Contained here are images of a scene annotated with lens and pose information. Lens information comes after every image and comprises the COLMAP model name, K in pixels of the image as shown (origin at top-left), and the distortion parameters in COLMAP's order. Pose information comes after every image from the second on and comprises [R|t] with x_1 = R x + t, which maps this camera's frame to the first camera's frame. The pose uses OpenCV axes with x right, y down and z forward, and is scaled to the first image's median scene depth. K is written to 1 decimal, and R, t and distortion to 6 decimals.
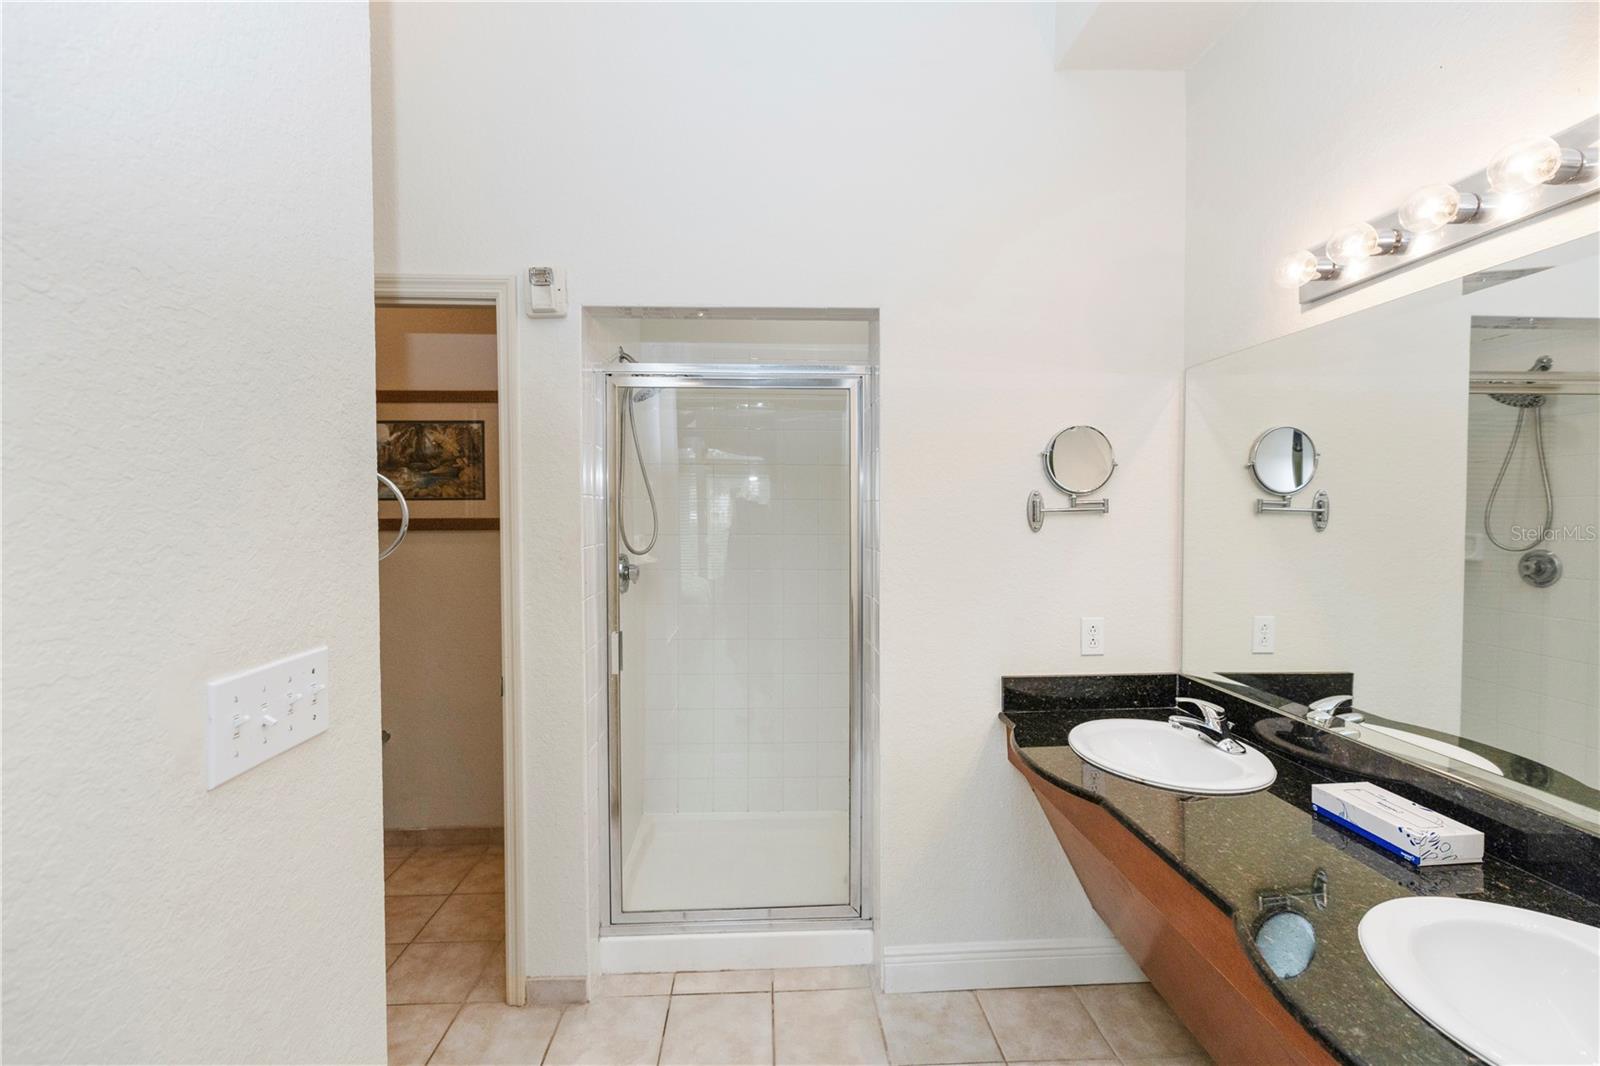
lens RADIAL K [[706.9, 0, 799.4], [0, 706.9, 529.3], [0, 0, 1]] dist [0.004438, -0.000205]
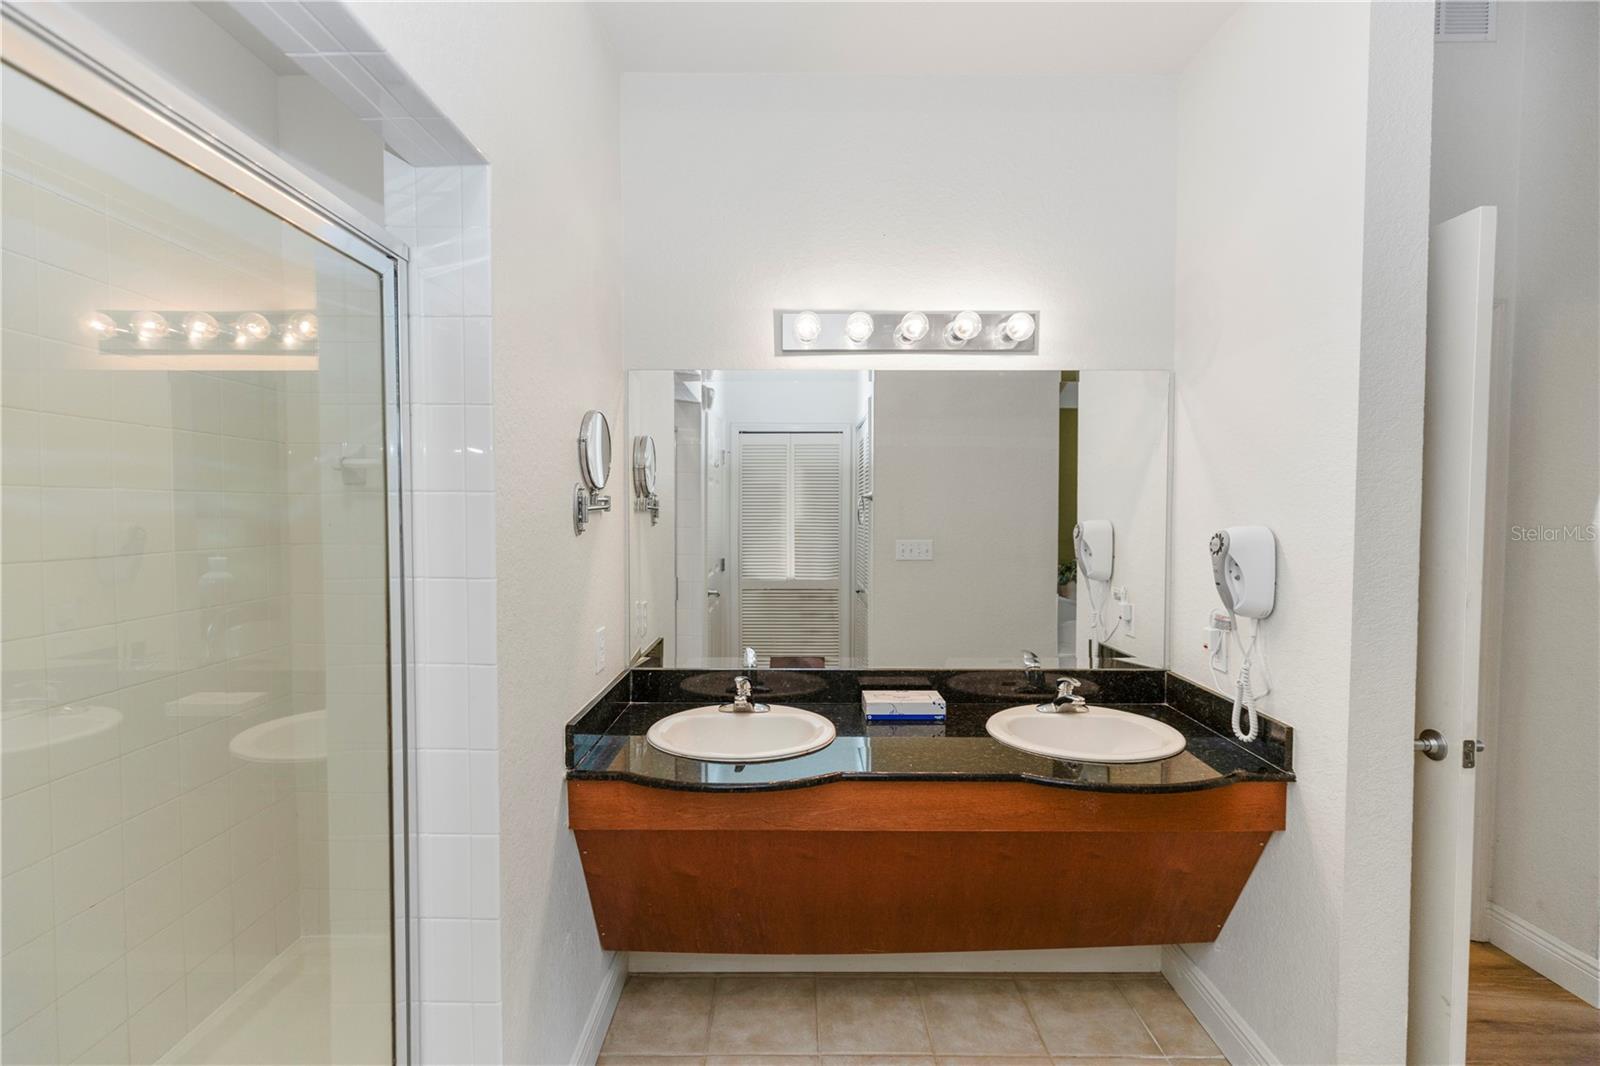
lens RADIAL K [[706.9, 0, 799.1], [0, 706.9, 528.6], [0, 0, 1]] dist [0.004438, -0.000205]
pose [[0.049836, -0.030005, 0.998307, -0.495087], [0.022849, 0.999321, 0.028895, -0.022932], [-0.998496, 0.021370, 0.050488, 0.759920]]
